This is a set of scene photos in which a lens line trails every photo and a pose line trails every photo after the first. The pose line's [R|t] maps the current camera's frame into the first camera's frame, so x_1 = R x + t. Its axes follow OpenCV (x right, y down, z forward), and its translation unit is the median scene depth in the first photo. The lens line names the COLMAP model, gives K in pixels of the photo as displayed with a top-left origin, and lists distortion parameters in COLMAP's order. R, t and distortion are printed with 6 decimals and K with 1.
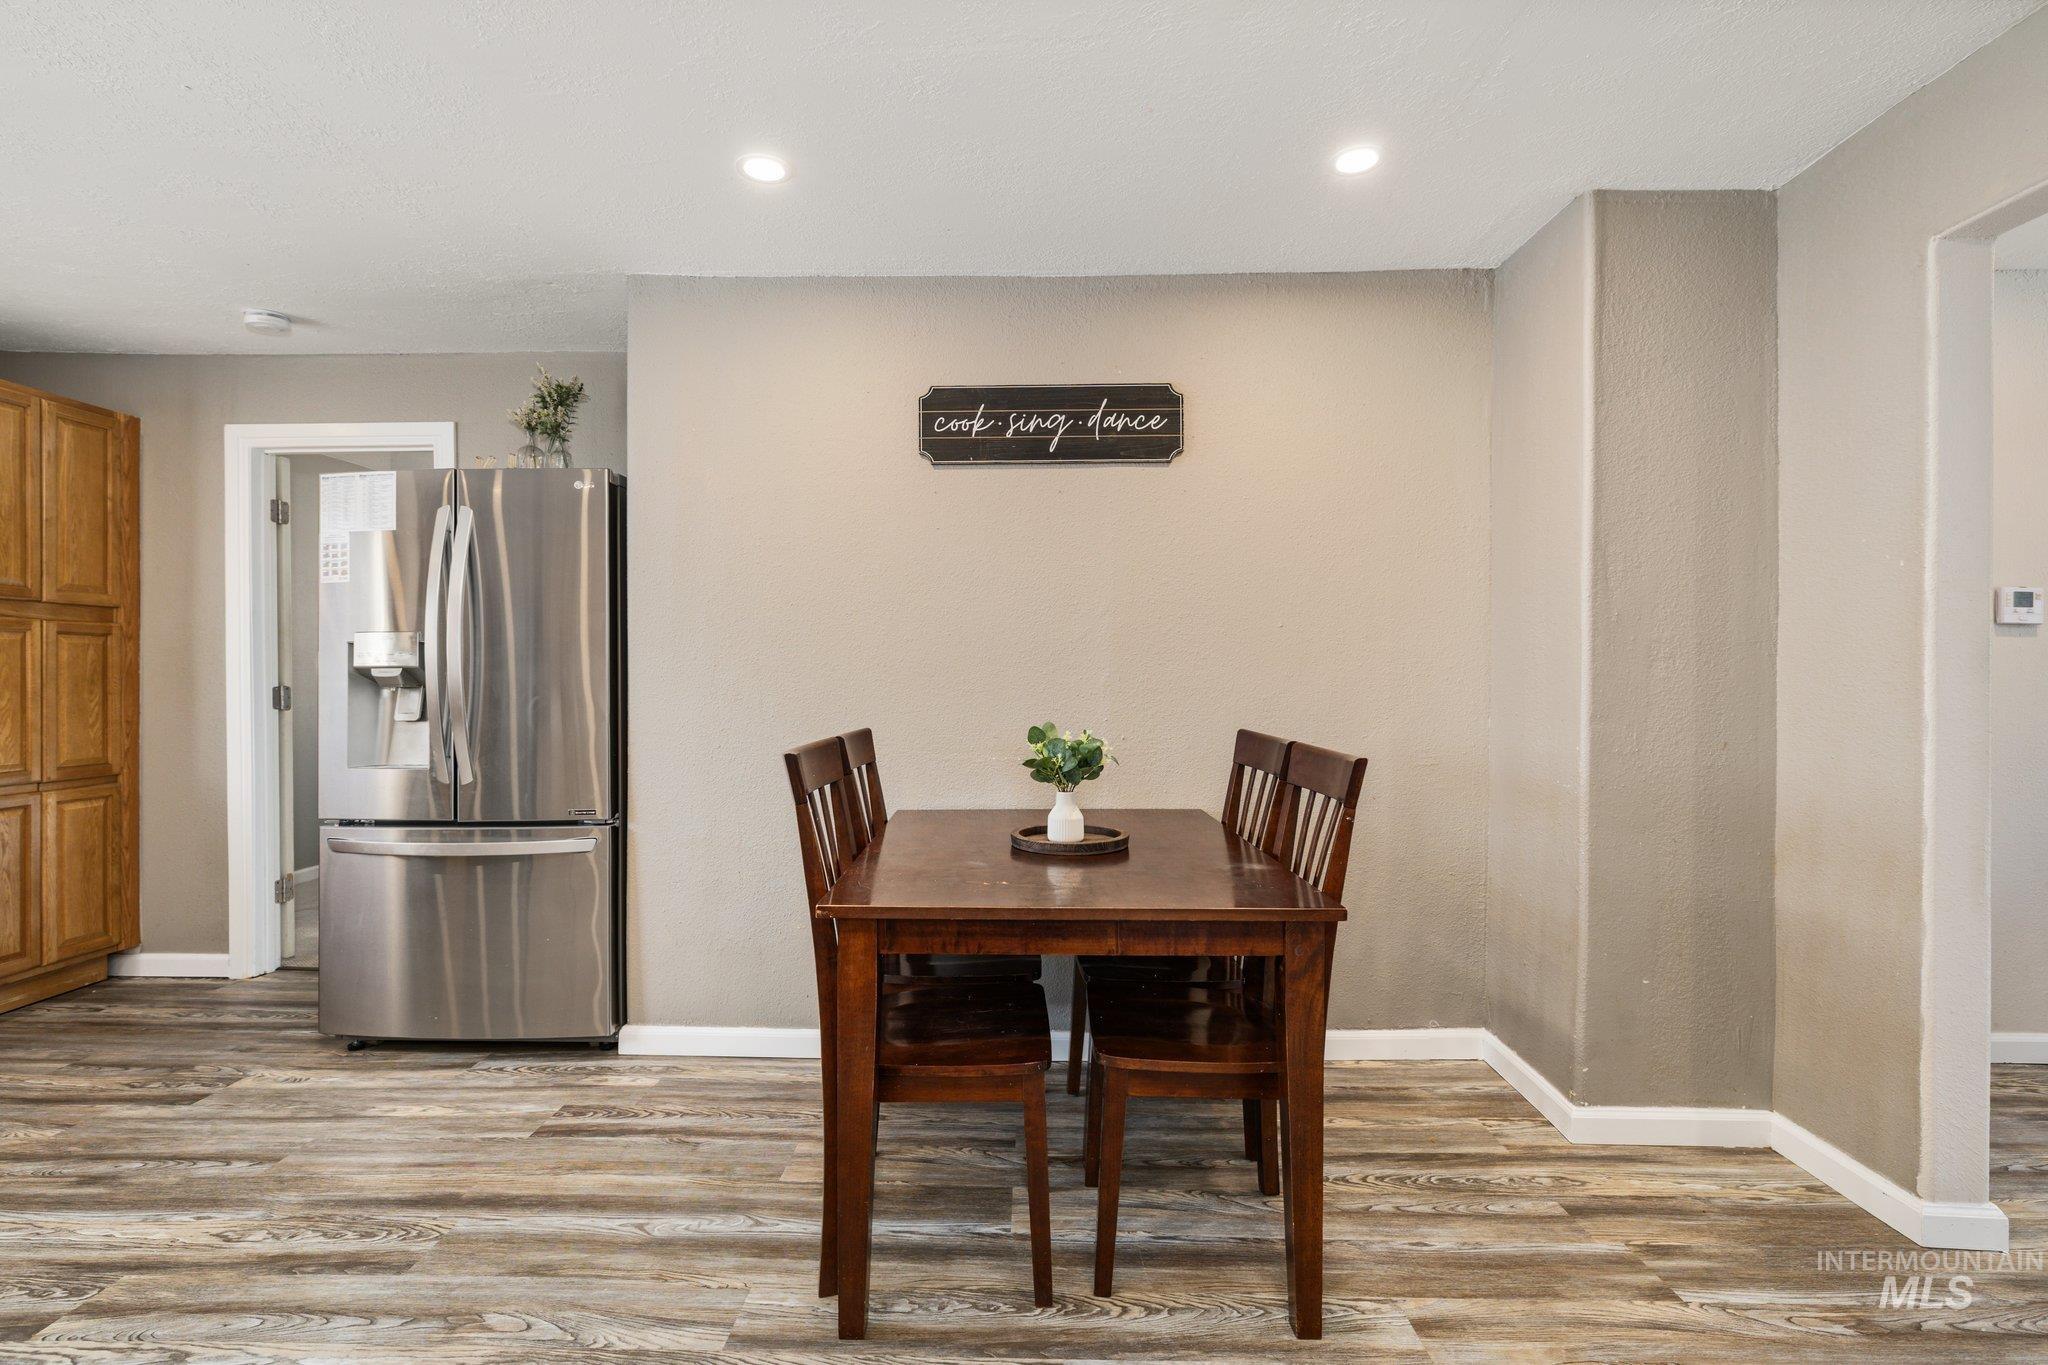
lens RADIAL K [[941.9, 0, 1015.1], [0, 941.9, 679.8], [0, 0, 1]] dist [-0.001709, 0.000197]
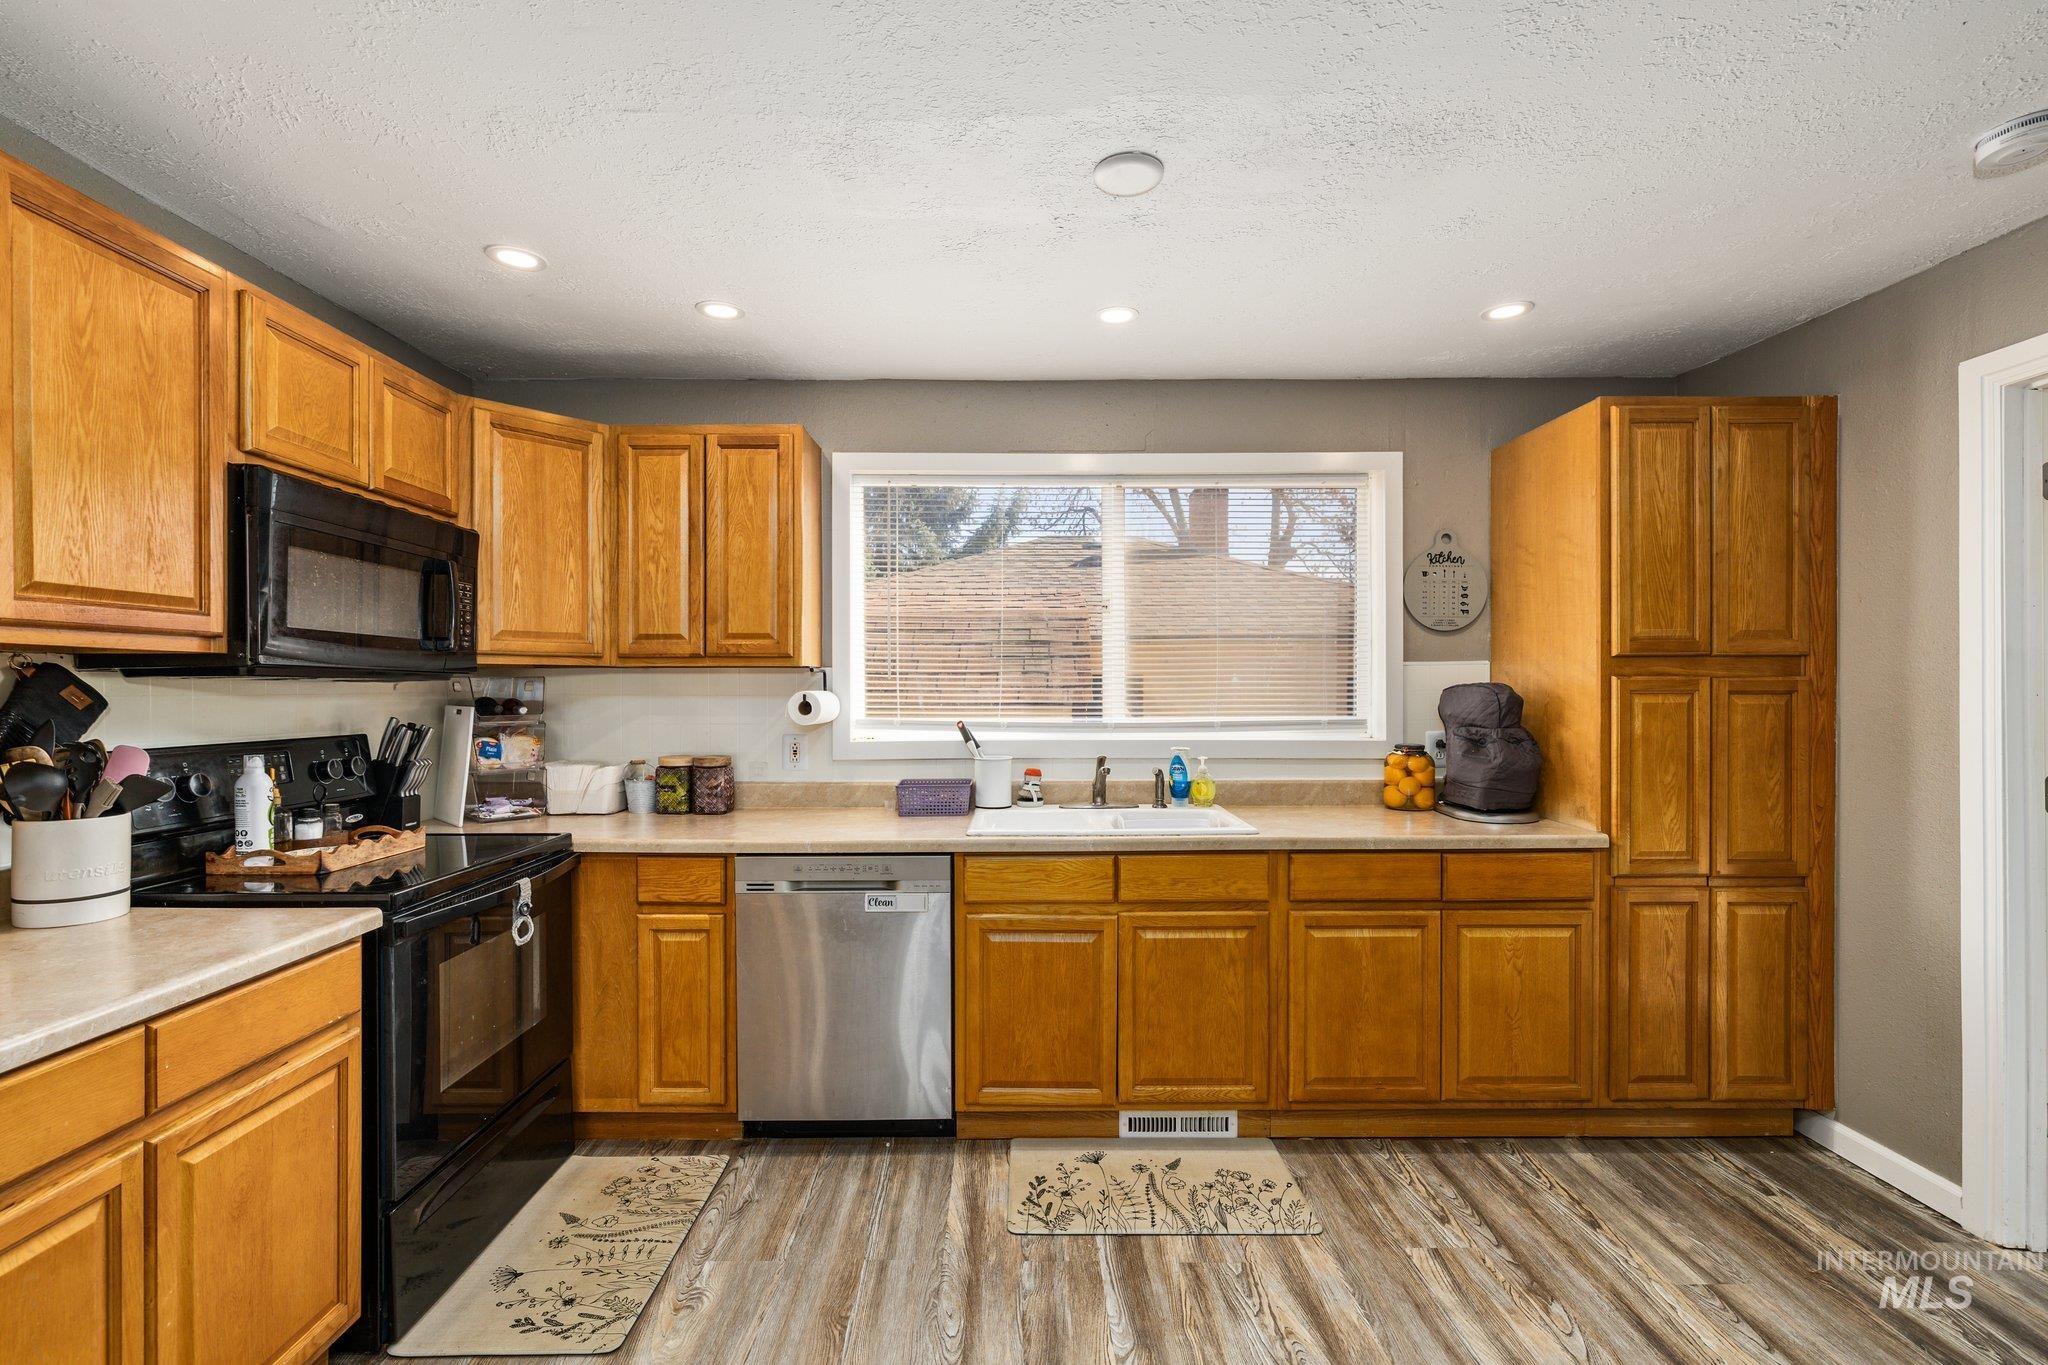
lens RADIAL K [[908.0, 0, 1018.0], [0, 908.0, 690.5], [0, 0, 1]] dist [-0.008418, 0.000745]
pose [[0.027067, 0.003209, -0.999628, -0.307857], [-0.002299, 0.999992, 0.003148, -0.061383], [0.999631, 0.002213, 0.027074, 0.433298]]
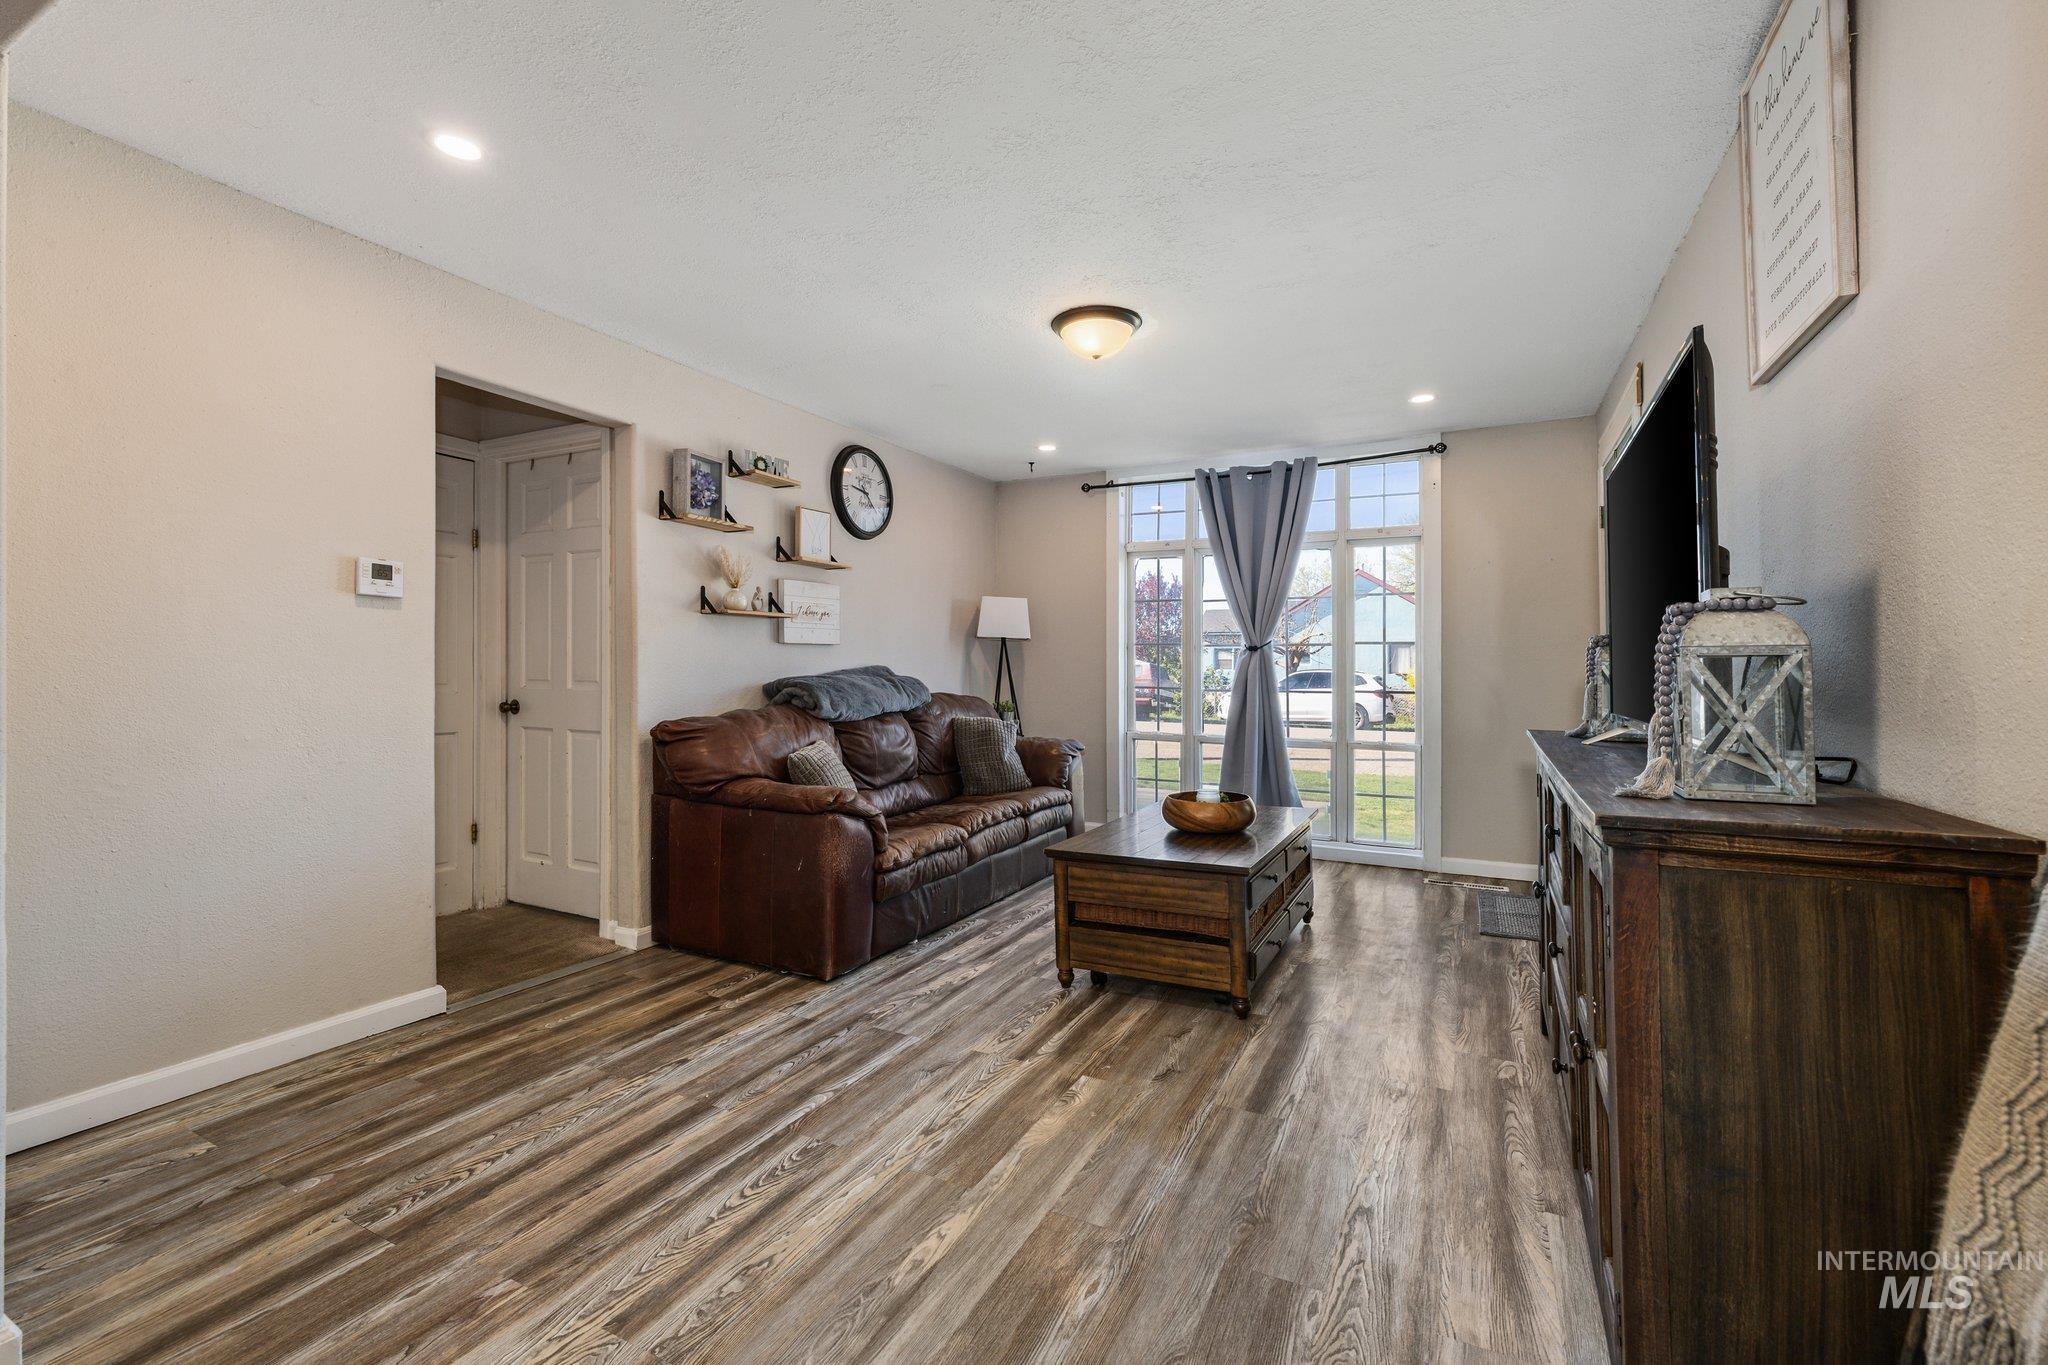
lens RADIAL K [[880.6, 0, 1028.1], [0, 880.6, 659.7], [0, 0, 1]] dist [-0.000630, 0.000026]
pose [[0.442967, 0.015577, 0.896403, 0.525840], [-0.006373, 0.999878, -0.014226, 0.017434], [-0.896515, 0.000589, 0.443012, -0.040070]]
